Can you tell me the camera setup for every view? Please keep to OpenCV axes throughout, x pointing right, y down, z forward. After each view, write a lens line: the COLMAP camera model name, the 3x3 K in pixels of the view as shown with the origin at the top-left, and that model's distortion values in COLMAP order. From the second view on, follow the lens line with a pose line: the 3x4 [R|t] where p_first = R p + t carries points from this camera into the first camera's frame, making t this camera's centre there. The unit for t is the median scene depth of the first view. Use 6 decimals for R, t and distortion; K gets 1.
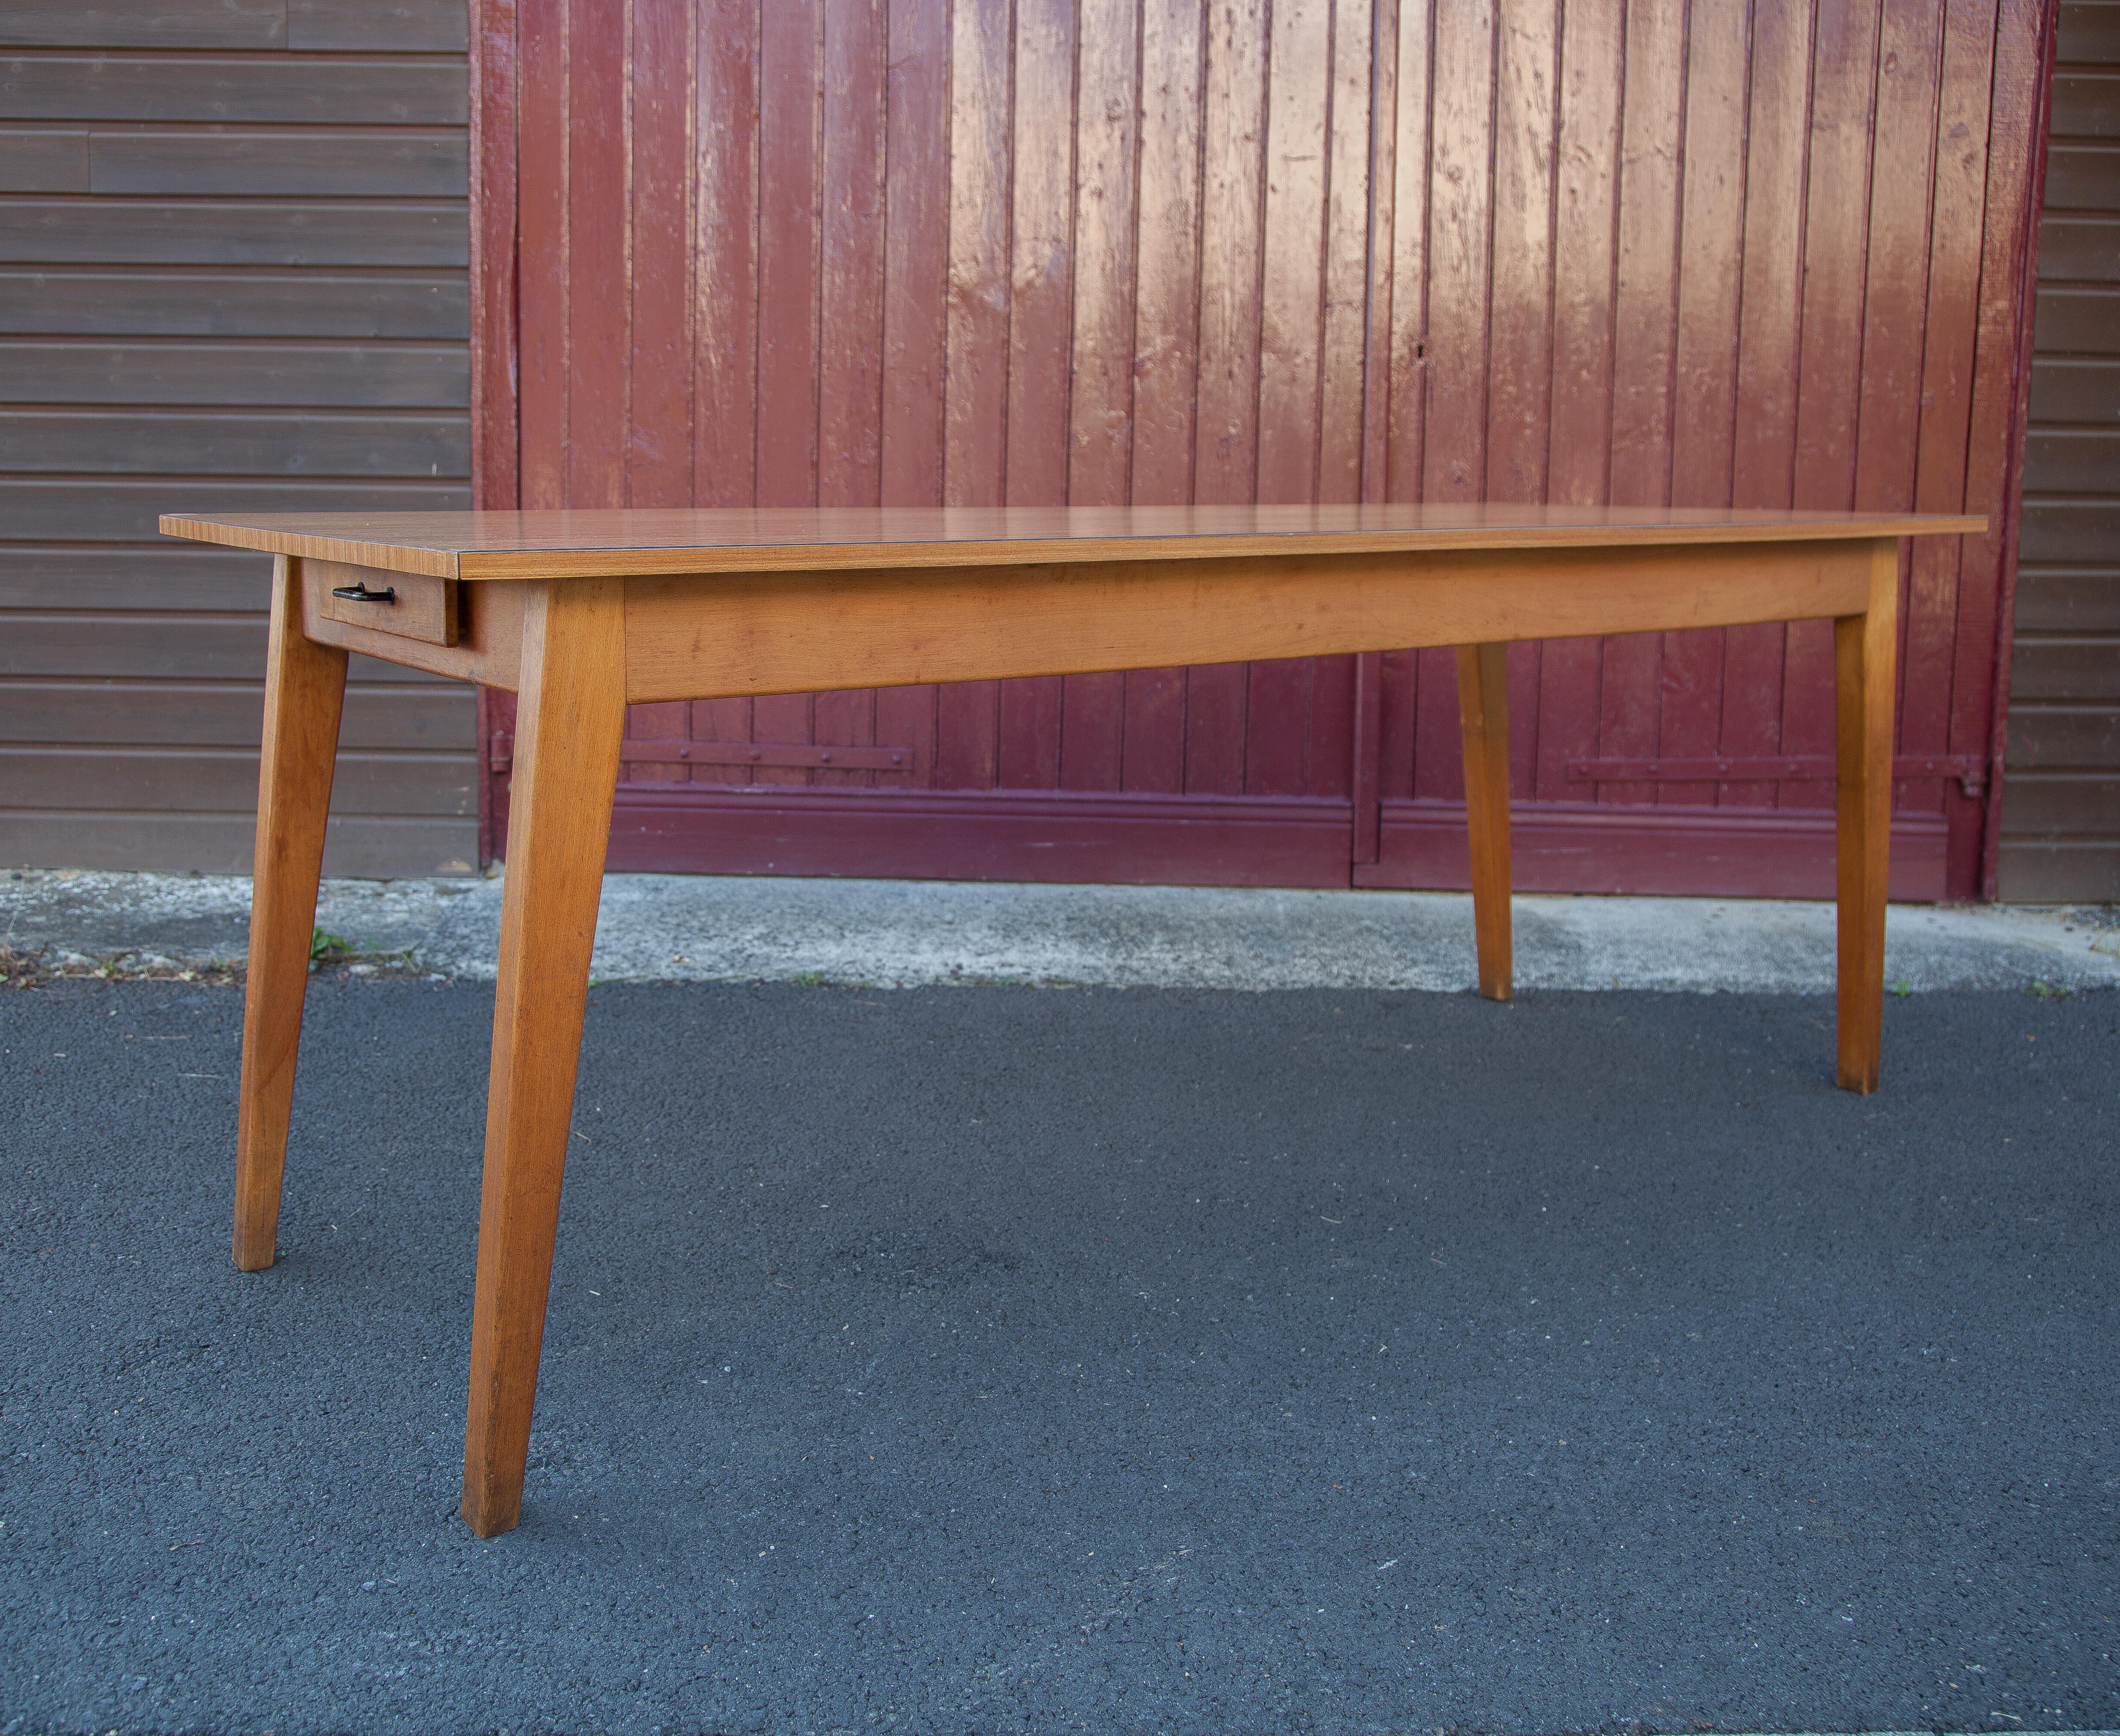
lens RADIAL K [[2050.3, 0, 965.2], [0, 2050.3, 872.5], [0, 0, 1]] dist [-0.063764, 0.000000]
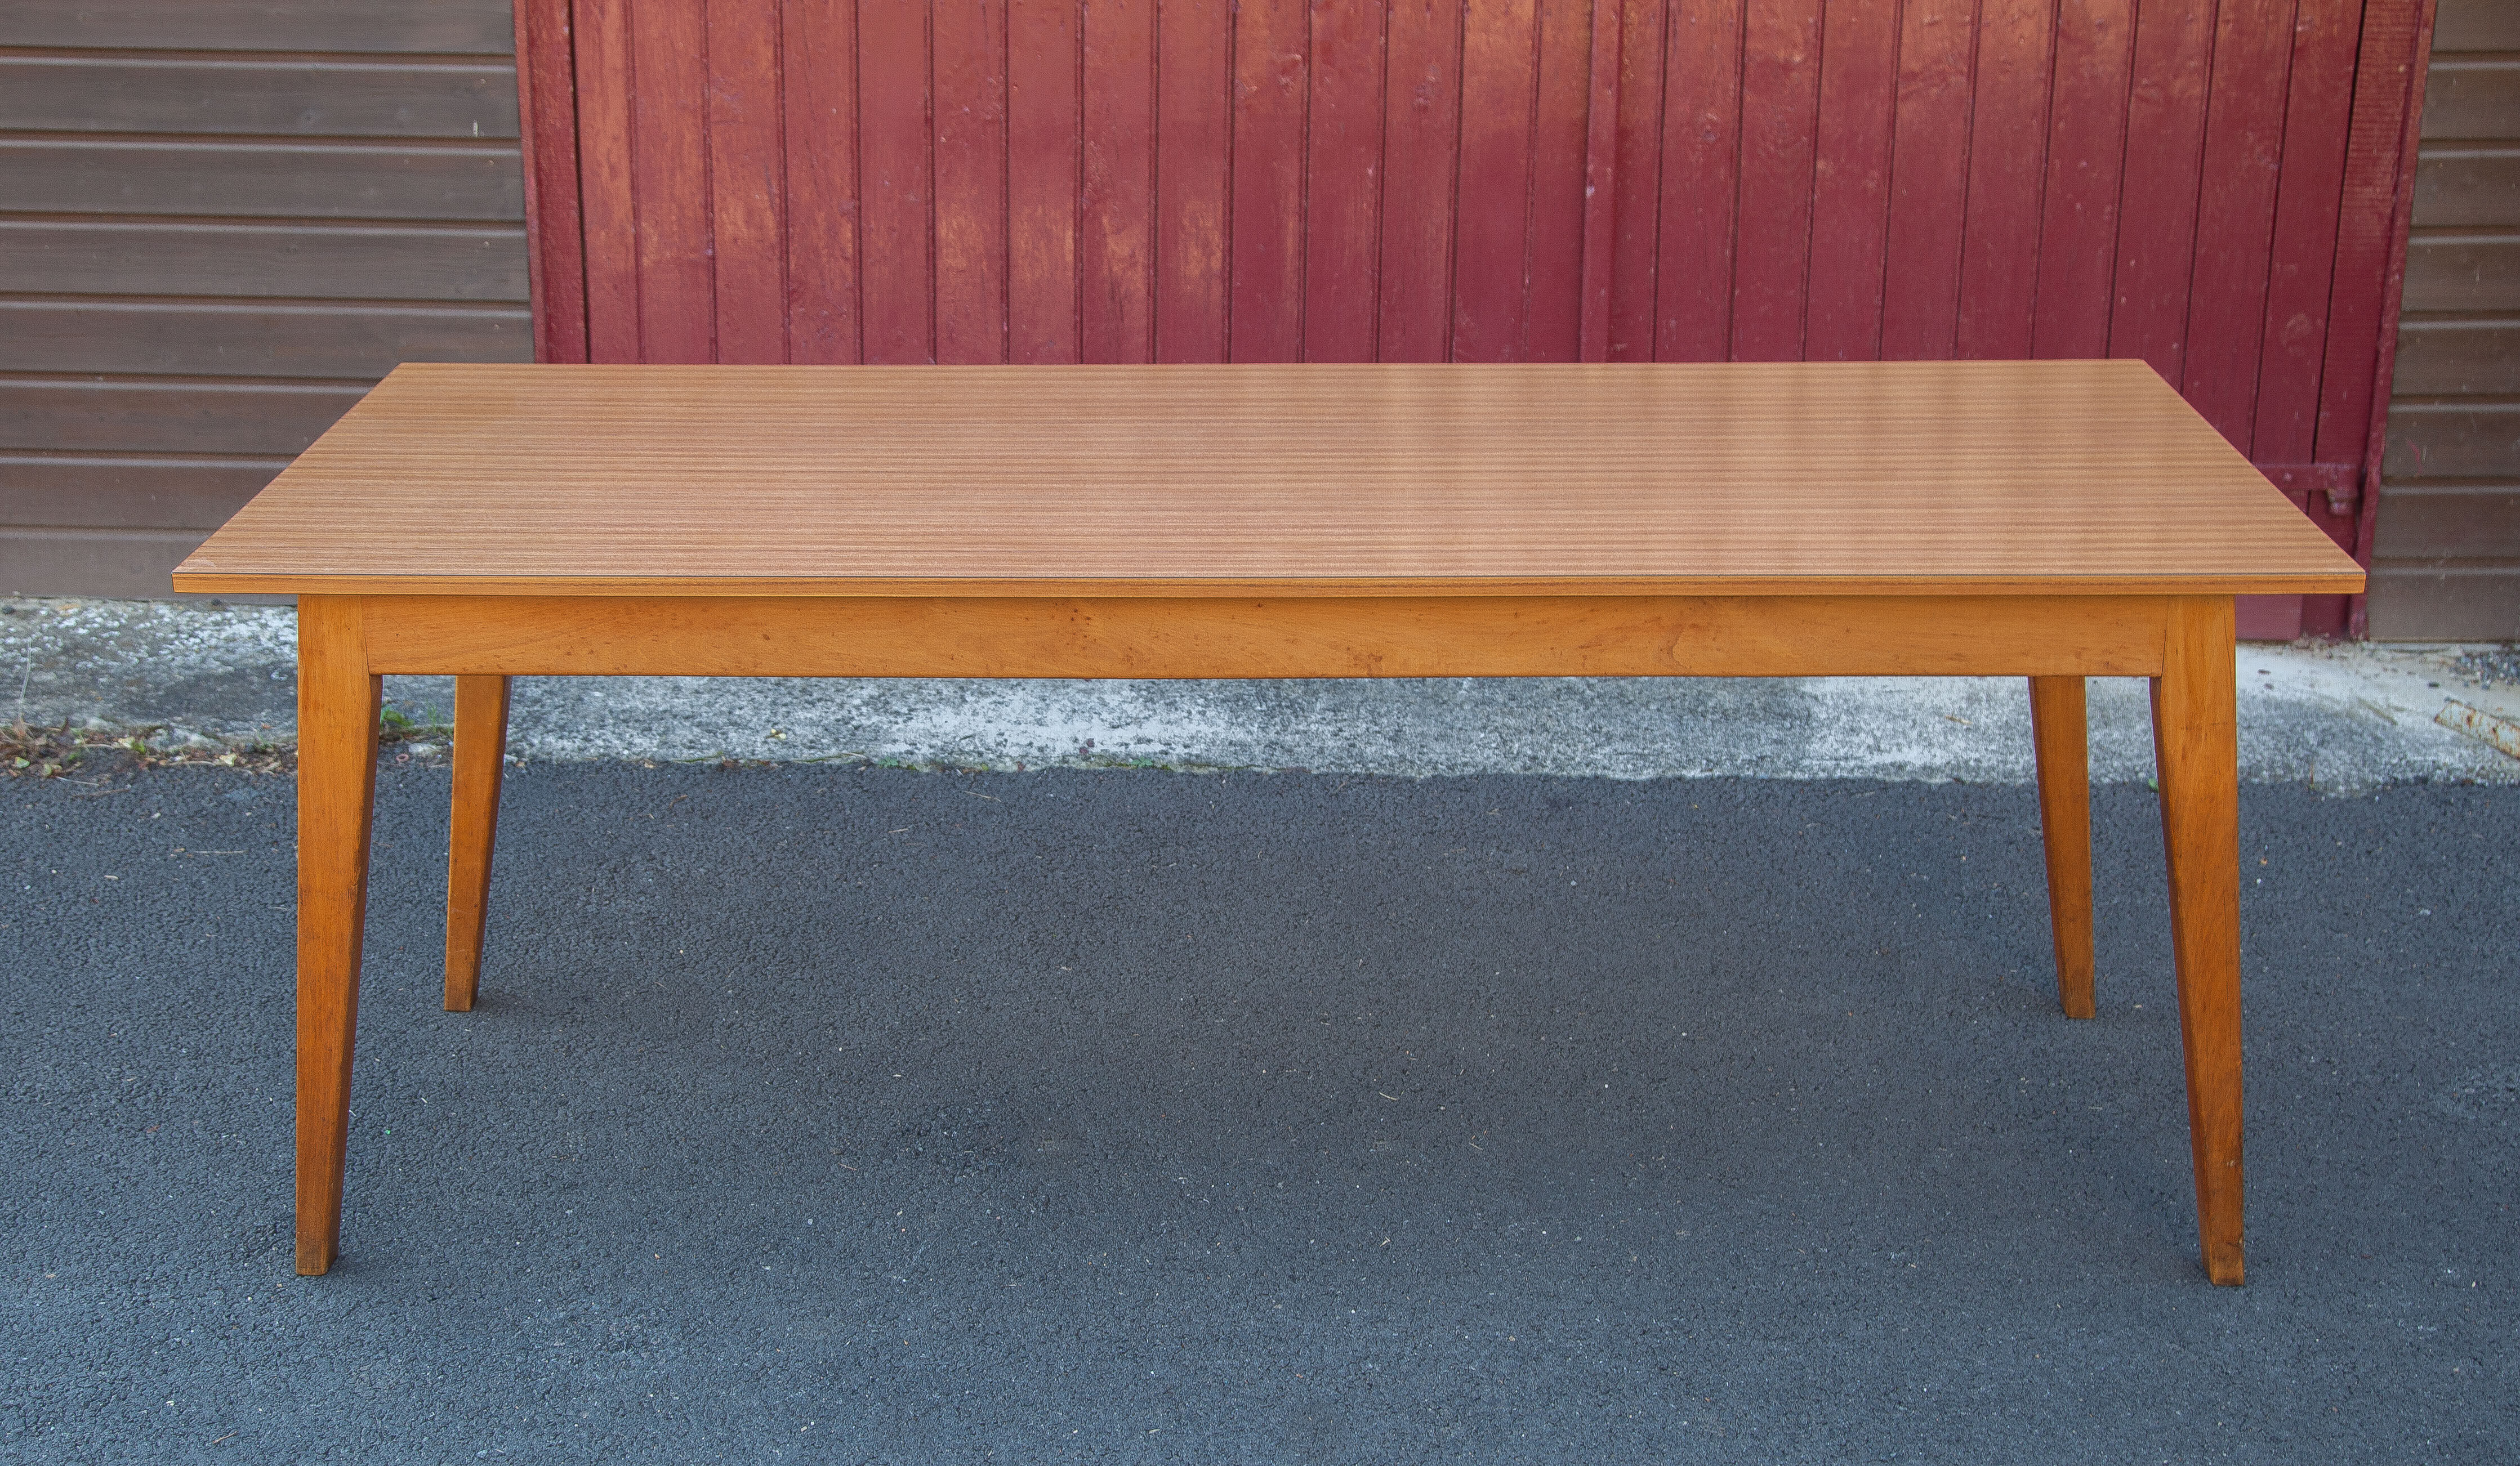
lens RADIAL K [[3246.9, 0, 1152.6], [0, 3246.9, 814.2], [0, 0, 1]] dist [0.013278, 0.000000]
pose [[0.998691, 0.003620, -0.051029, 0.089040], [0.005355, 0.984615, 0.174658, -0.157145], [0.050876, -0.174702, 0.983306, -0.359382]]
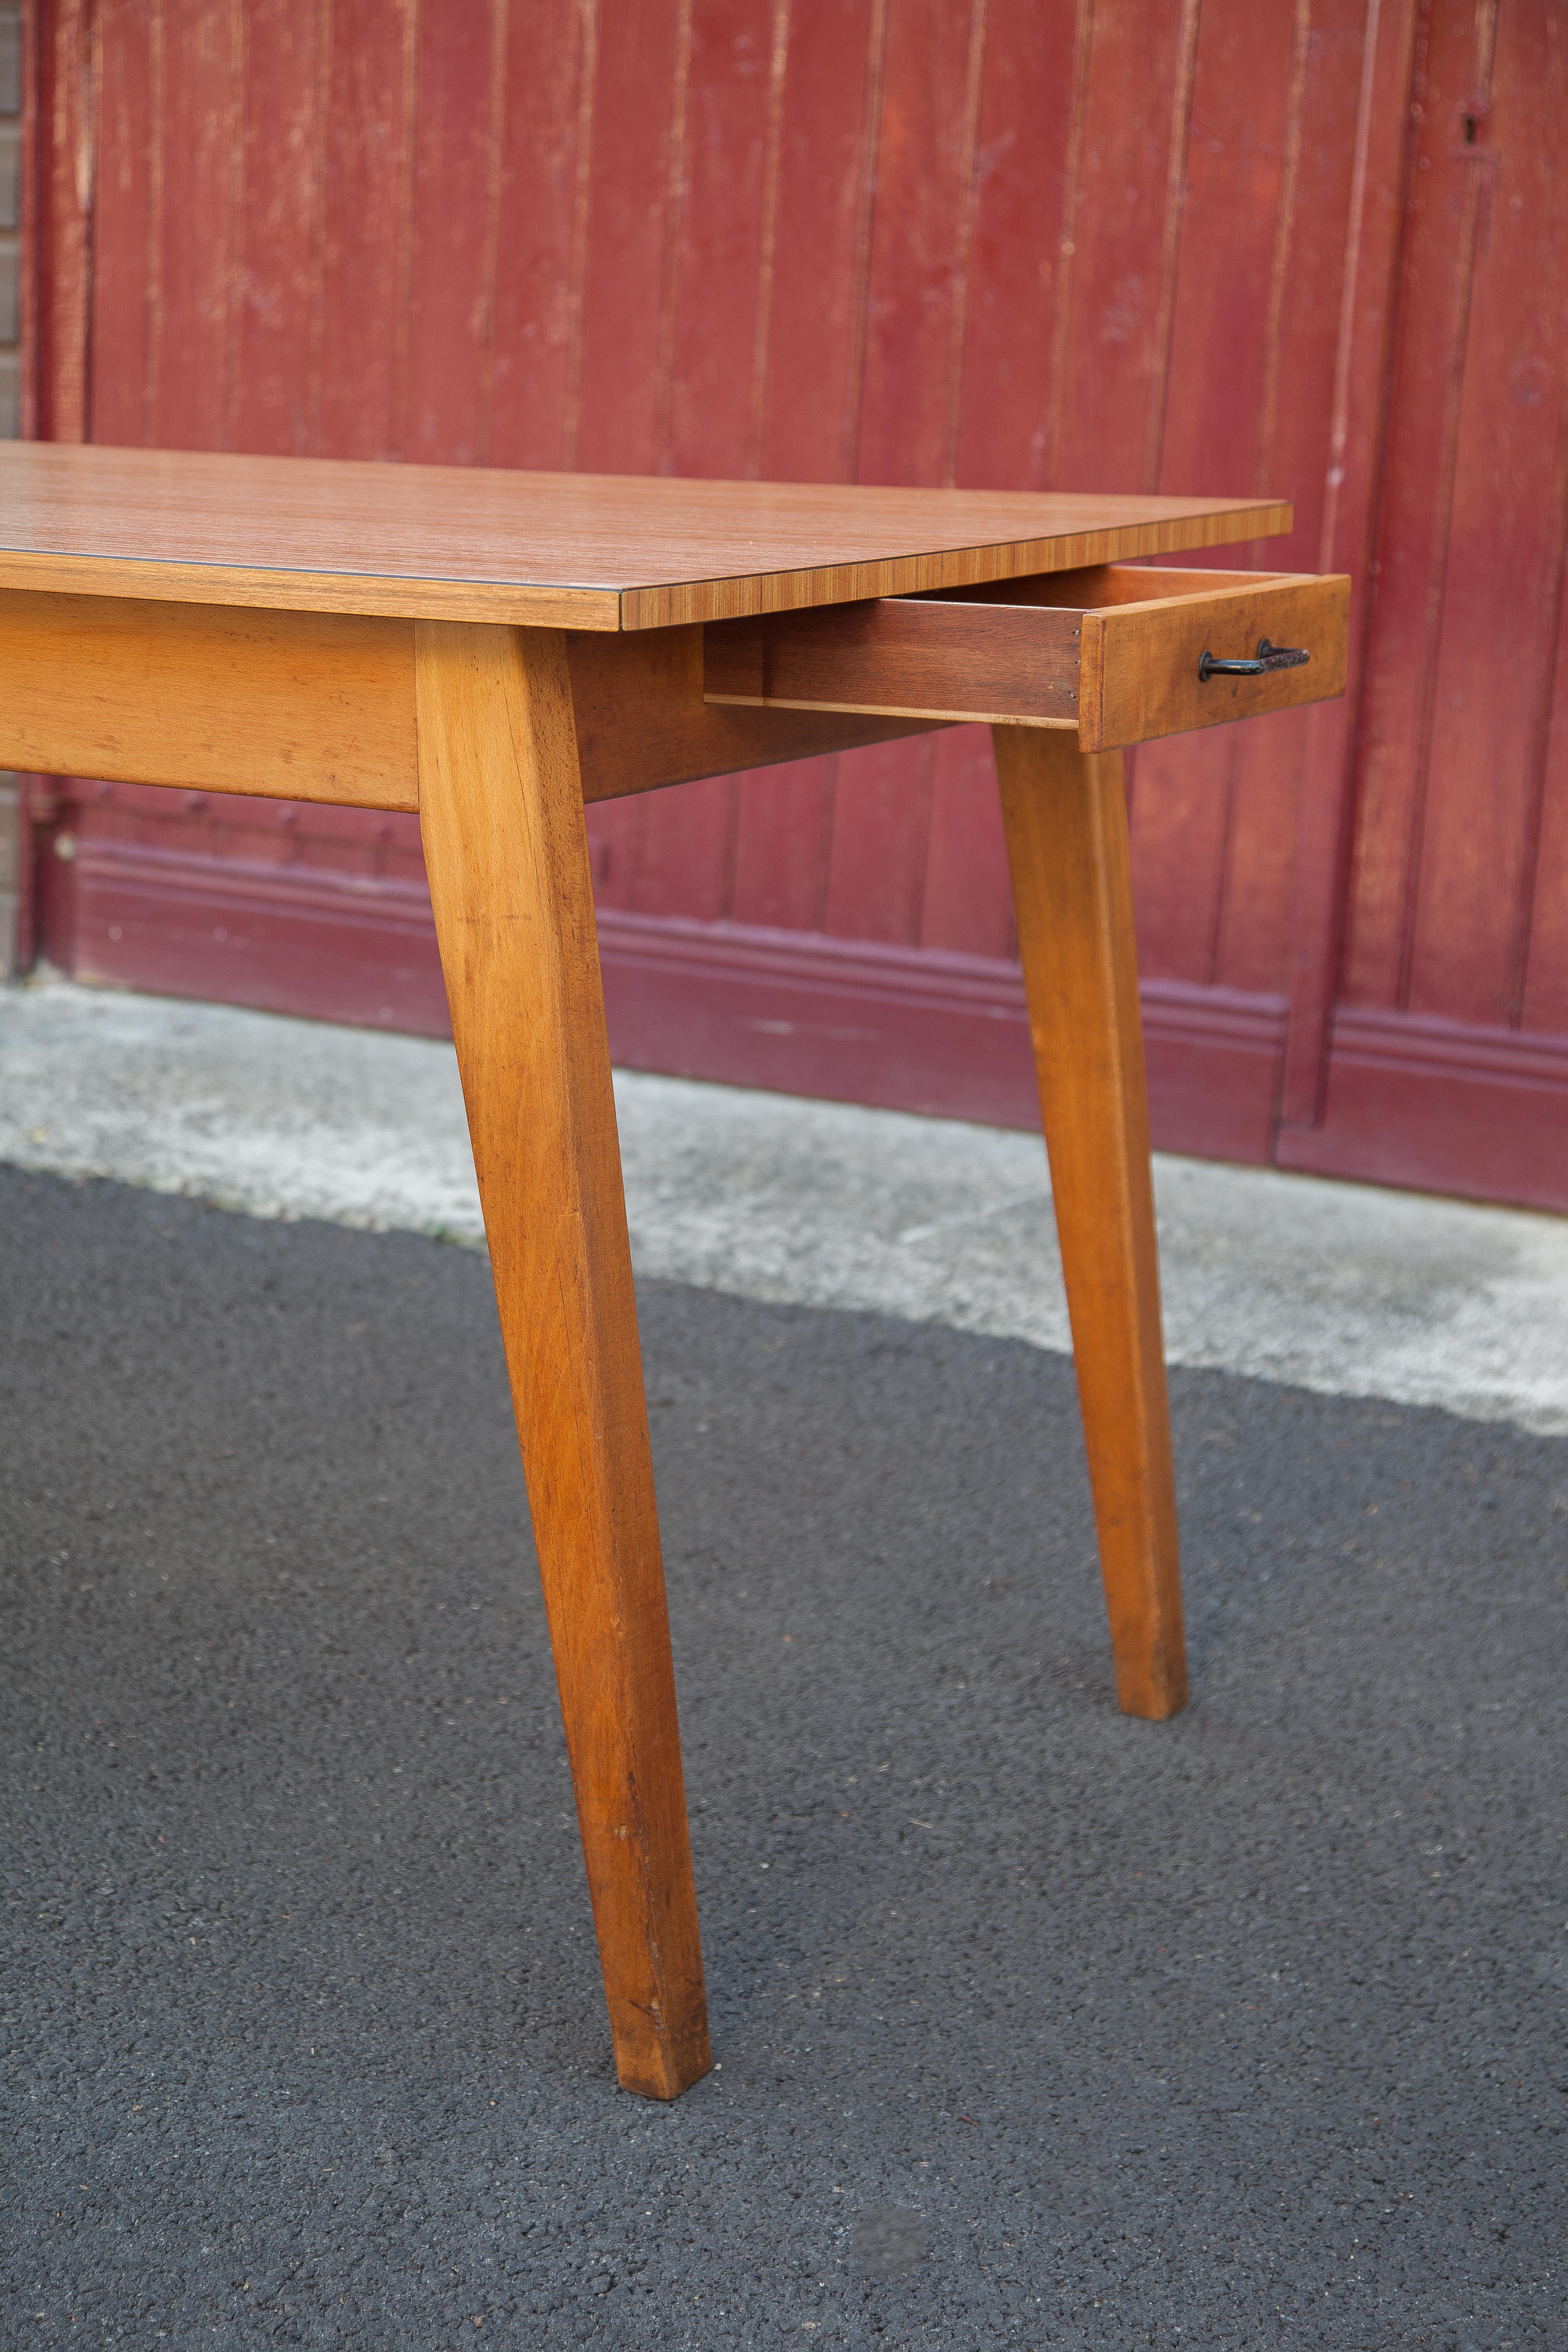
lens RADIAL K [[3965.4, 0, 791.5], [0, 3965.4, 1168.3], [0, 0, 1]] dist [0.217162, 0.000000]
pose [[0.876413, 0.120998, -0.466111, 0.582516], [-0.118306, 0.992355, 0.035159, -0.014880], [0.466802, 0.024330, 0.884027, 0.049291]]
